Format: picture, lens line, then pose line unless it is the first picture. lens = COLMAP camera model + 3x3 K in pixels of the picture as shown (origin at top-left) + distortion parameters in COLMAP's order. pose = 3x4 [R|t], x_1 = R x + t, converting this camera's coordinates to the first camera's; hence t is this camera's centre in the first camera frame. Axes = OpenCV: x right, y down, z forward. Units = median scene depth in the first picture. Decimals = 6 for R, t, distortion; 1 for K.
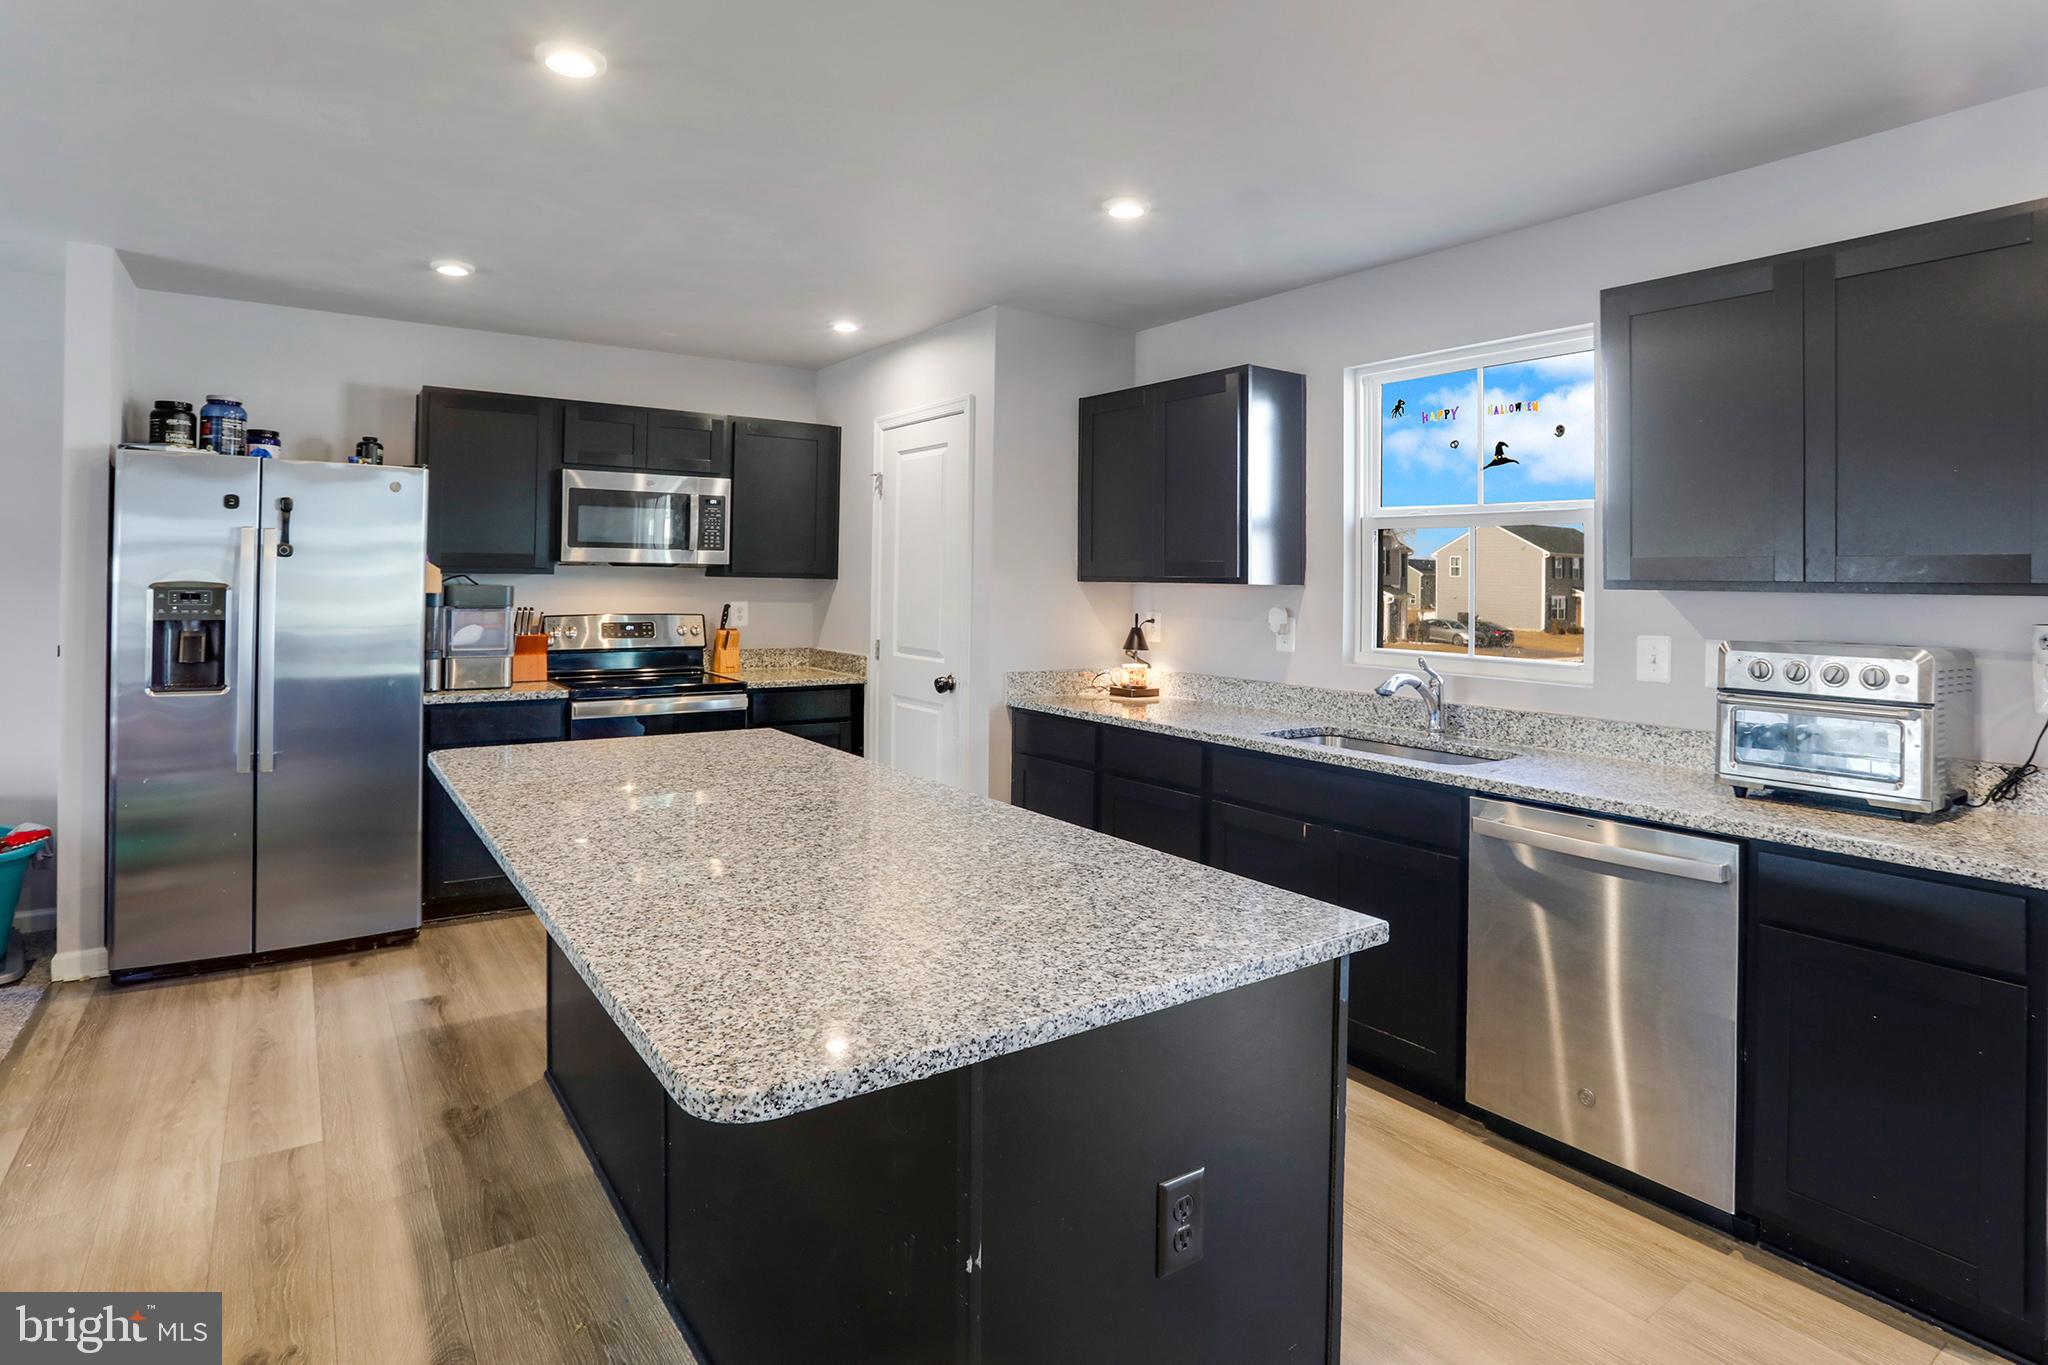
lens RADIAL K [[1075.7, 0, 1024.0], [0, 1075.7, 682.5], [0, 0, 1]] dist [-0.000291, -0.000025]
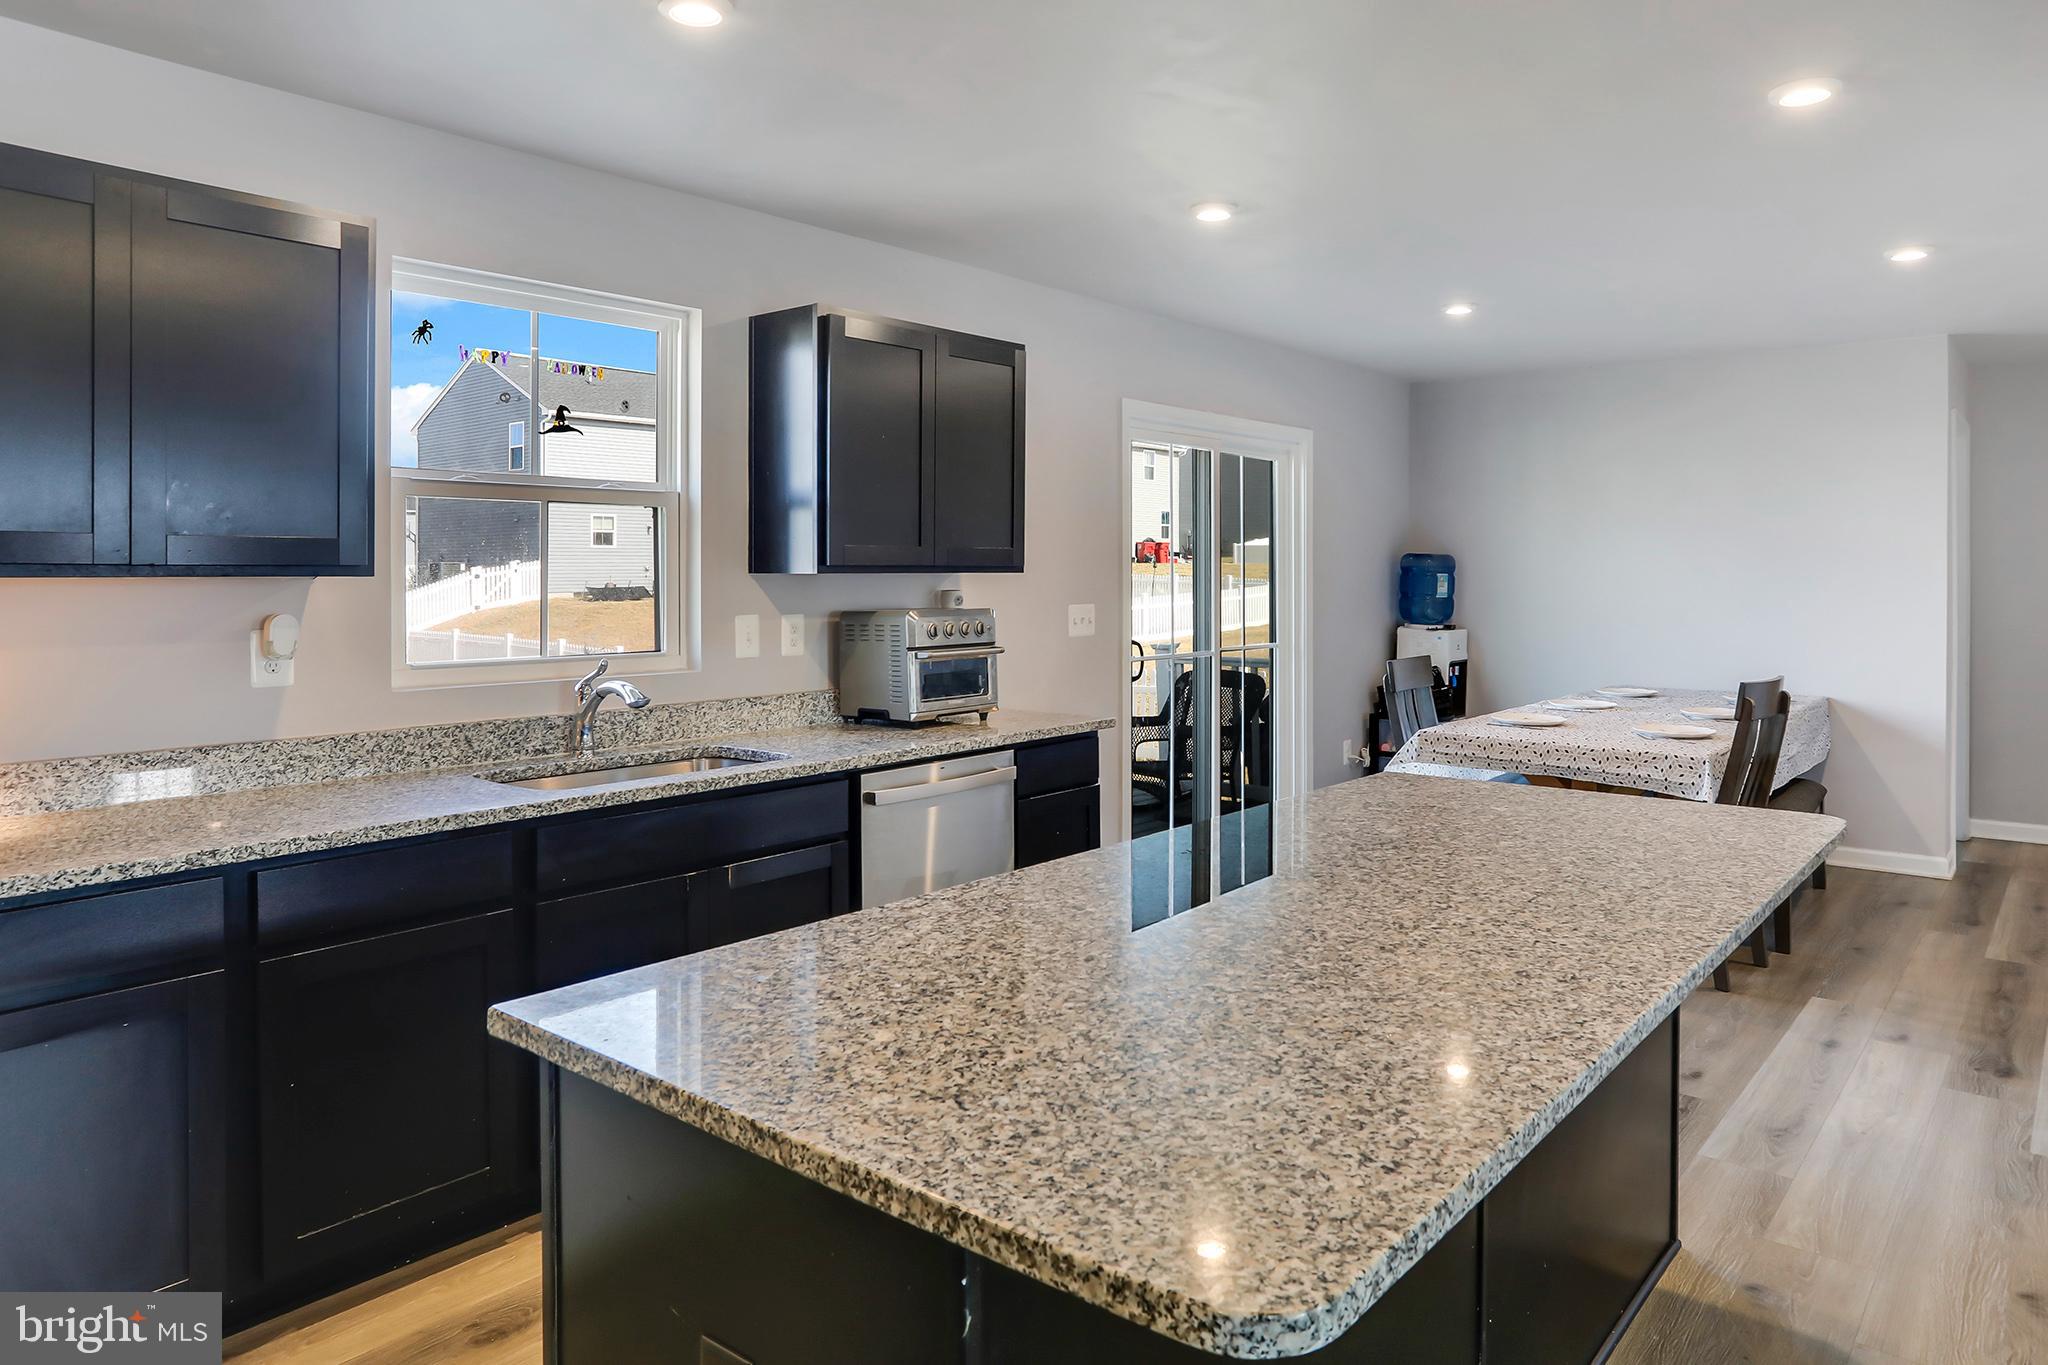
lens RADIAL K [[1364.1, 0, 1024.0], [0, 1364.1, 682.5], [0, 0, 1]] dist [-0.000634, -0.000171]
pose [[-0.247672, -0.094028, 0.964270, -0.732358], [0.090415, 0.988693, 0.119633, -0.103220], [-0.964616, 0.116814, -0.236370, 0.940372]]
